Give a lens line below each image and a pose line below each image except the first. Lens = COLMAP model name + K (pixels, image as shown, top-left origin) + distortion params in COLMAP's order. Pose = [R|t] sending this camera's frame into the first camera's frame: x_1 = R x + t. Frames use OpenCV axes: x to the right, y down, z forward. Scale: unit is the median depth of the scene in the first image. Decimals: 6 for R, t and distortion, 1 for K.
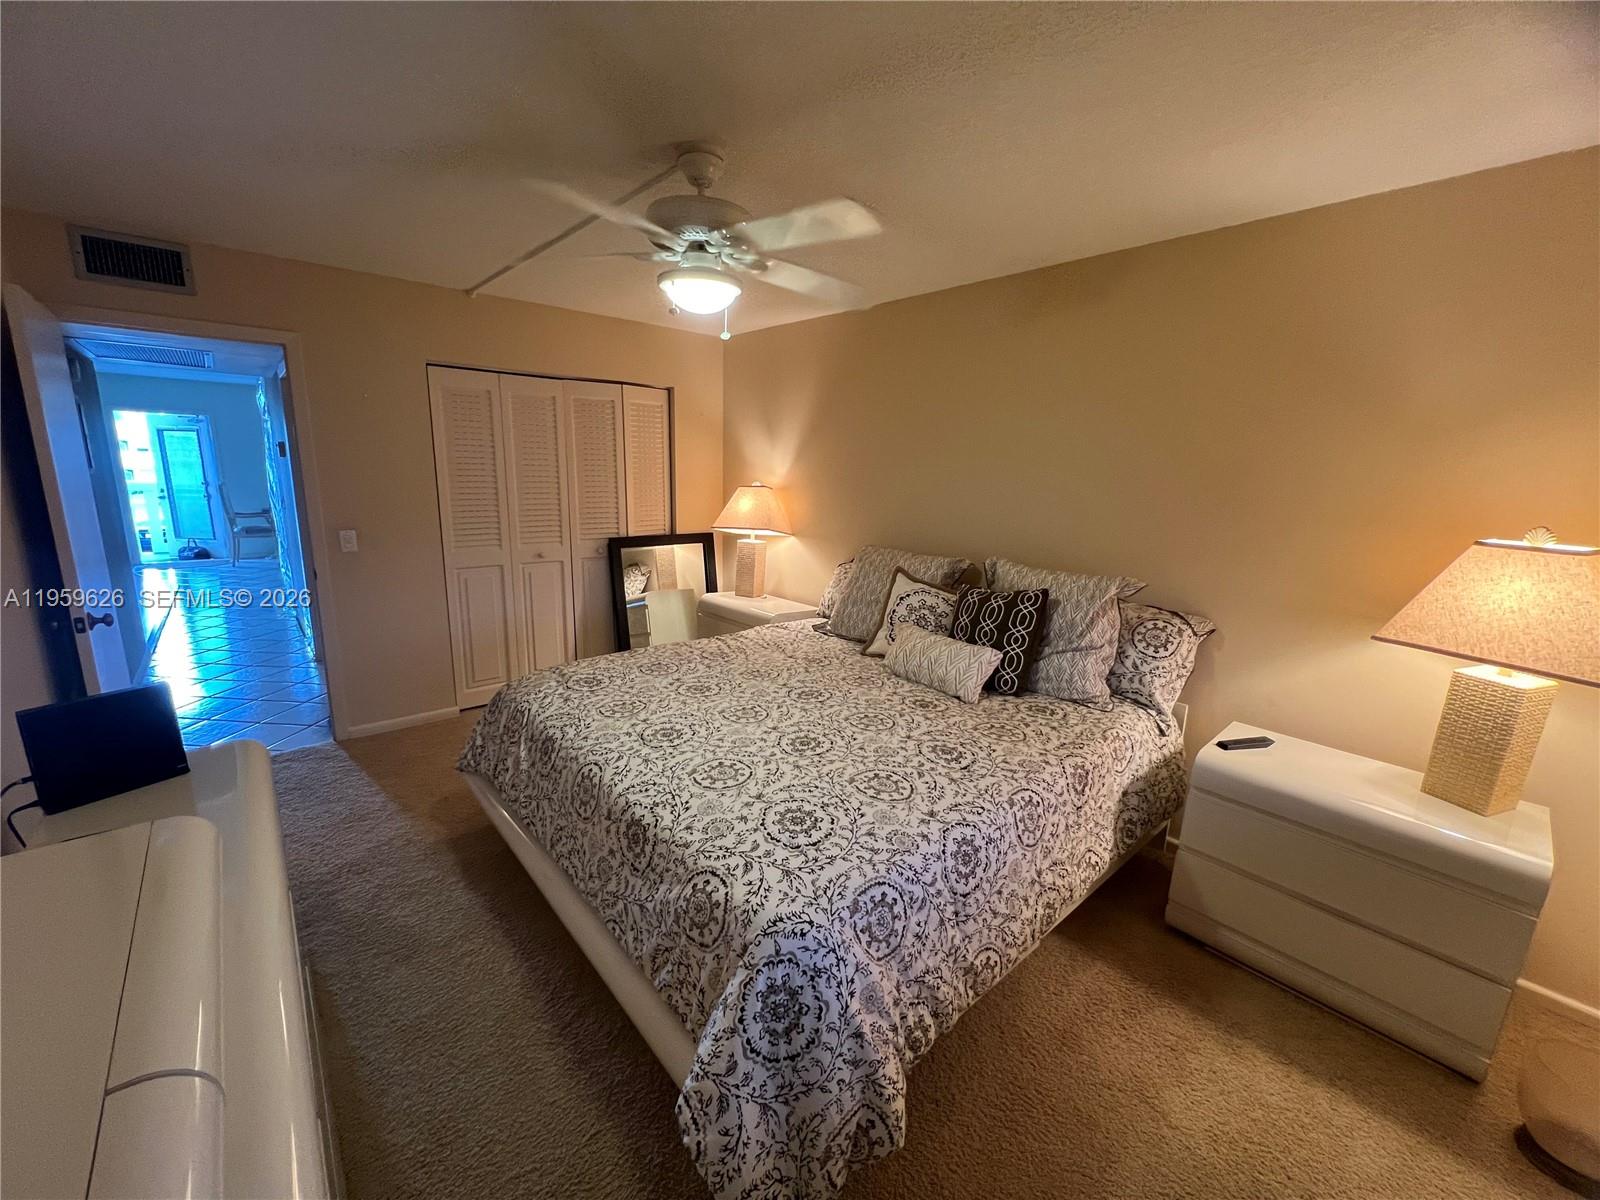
lens RADIAL K [[639.9, 0, 800.0], [0, 639.9, 600.0], [0, 0, 1]] dist [-0.003177, 0.000363]
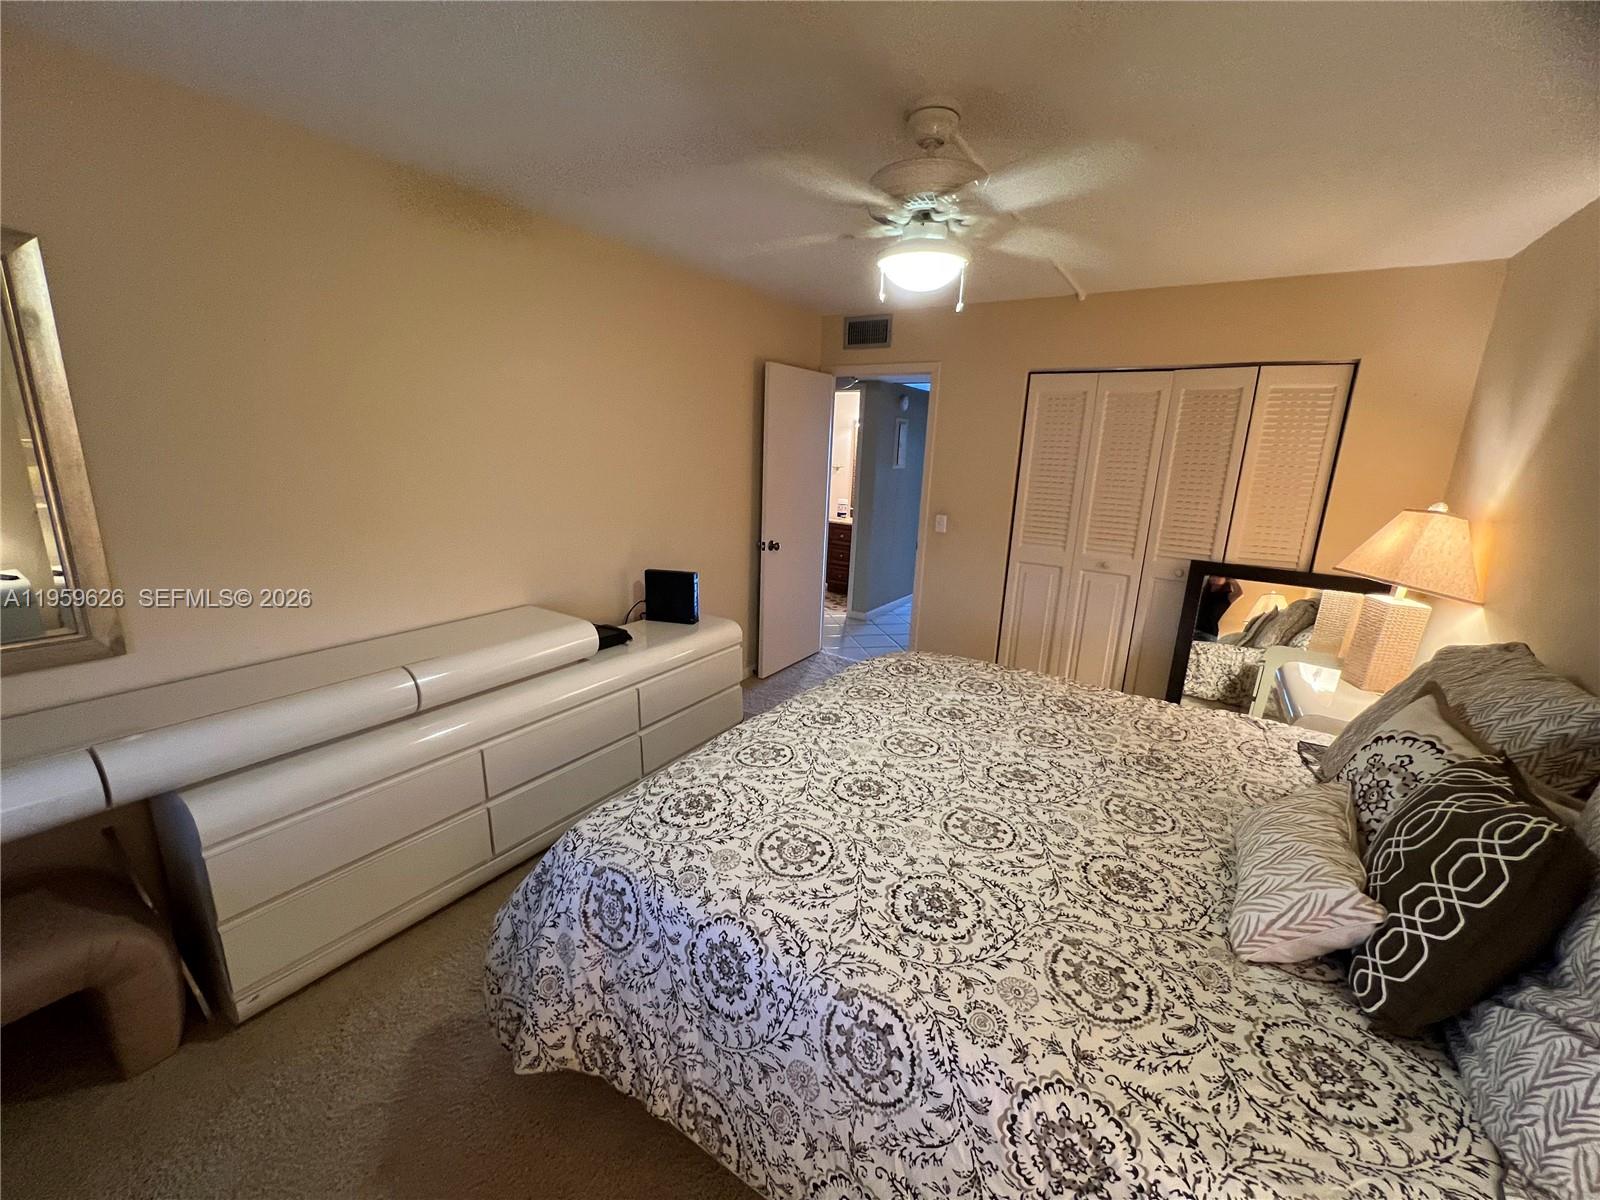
lens RADIAL K [[642.8, 0, 800.0], [0, 642.8, 600.0], [0, 0, 1]] dist [-0.001397, -0.000087]
pose [[0.276520, 0.208592, -0.938097, 0.583735], [-0.225062, 0.963069, 0.147803, -0.096457], [0.934283, 0.170260, 0.313254, 0.492829]]
